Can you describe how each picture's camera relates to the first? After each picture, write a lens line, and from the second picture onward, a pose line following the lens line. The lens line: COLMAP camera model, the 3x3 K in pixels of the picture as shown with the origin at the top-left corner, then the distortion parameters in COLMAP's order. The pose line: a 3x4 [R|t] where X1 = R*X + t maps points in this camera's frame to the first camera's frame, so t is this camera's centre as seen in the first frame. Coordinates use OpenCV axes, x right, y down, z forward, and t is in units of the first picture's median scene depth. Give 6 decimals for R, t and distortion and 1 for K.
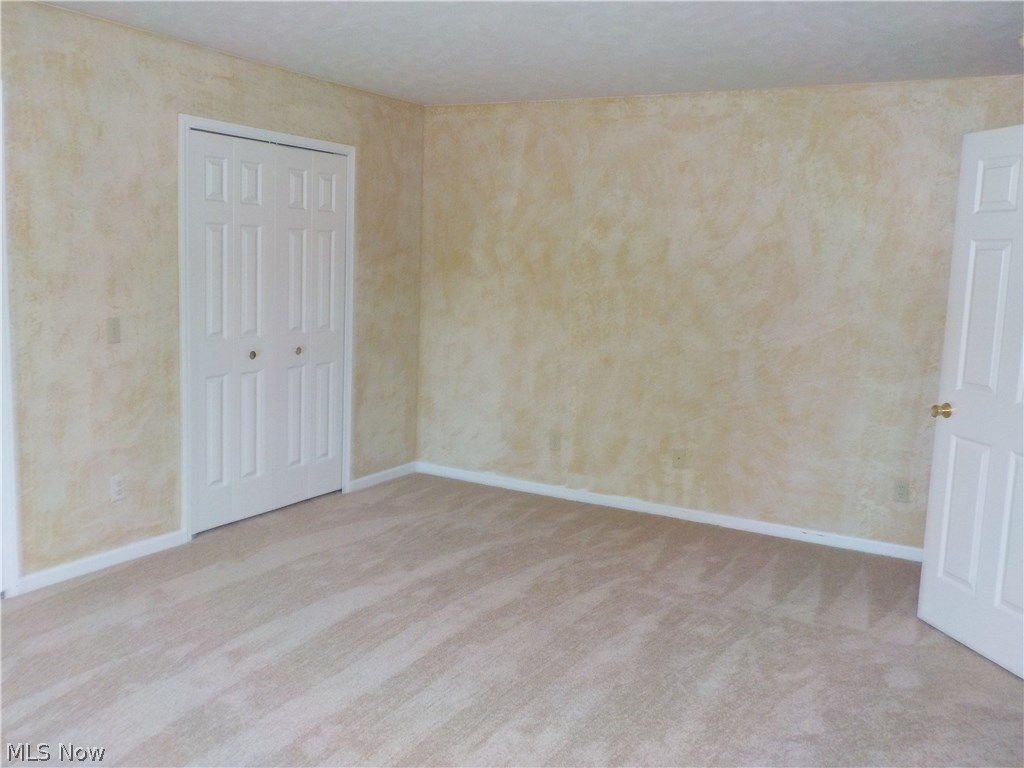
lens RADIAL K [[926.1, 0, 515.3], [0, 926.1, 385.0], [0, 0, 1]] dist [0.006682, -0.011068]
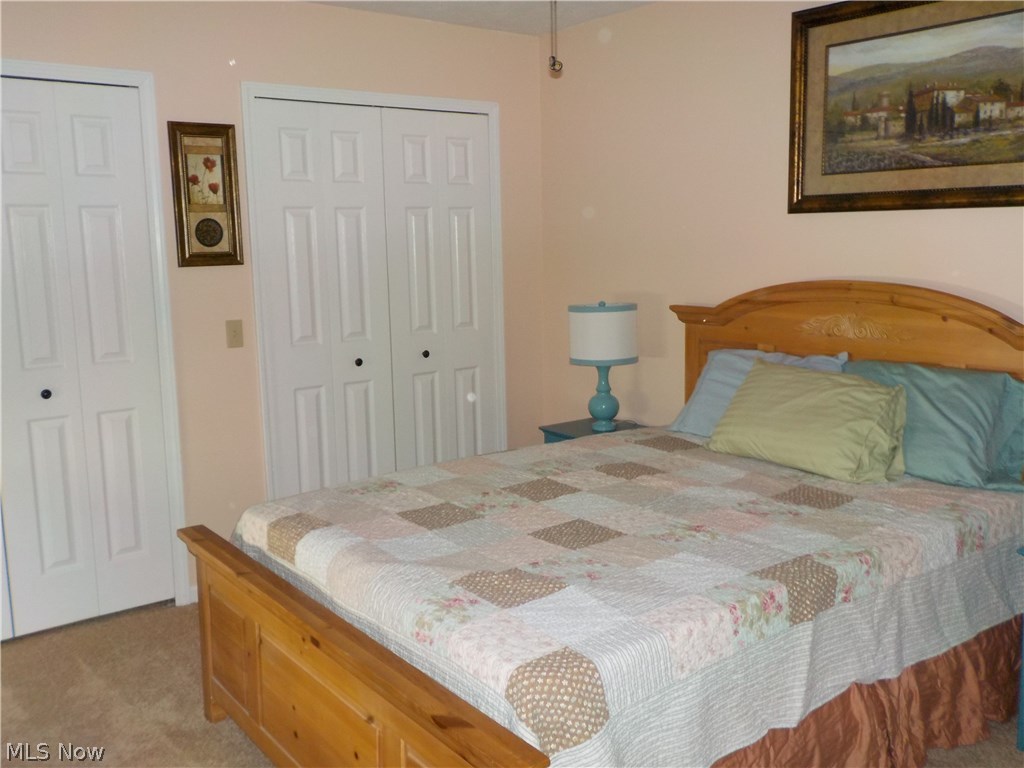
lens RADIAL K [[926.1, 0, 508.5], [0, 926.1, 380.8], [0, 0, 1]] dist [0.006682, -0.011068]
pose [[0.925956, 0.012556, -0.377422, 0.145849], [-0.004609, 0.999748, 0.021951, -0.031060], [0.377603, -0.018586, 0.925781, 0.245715]]
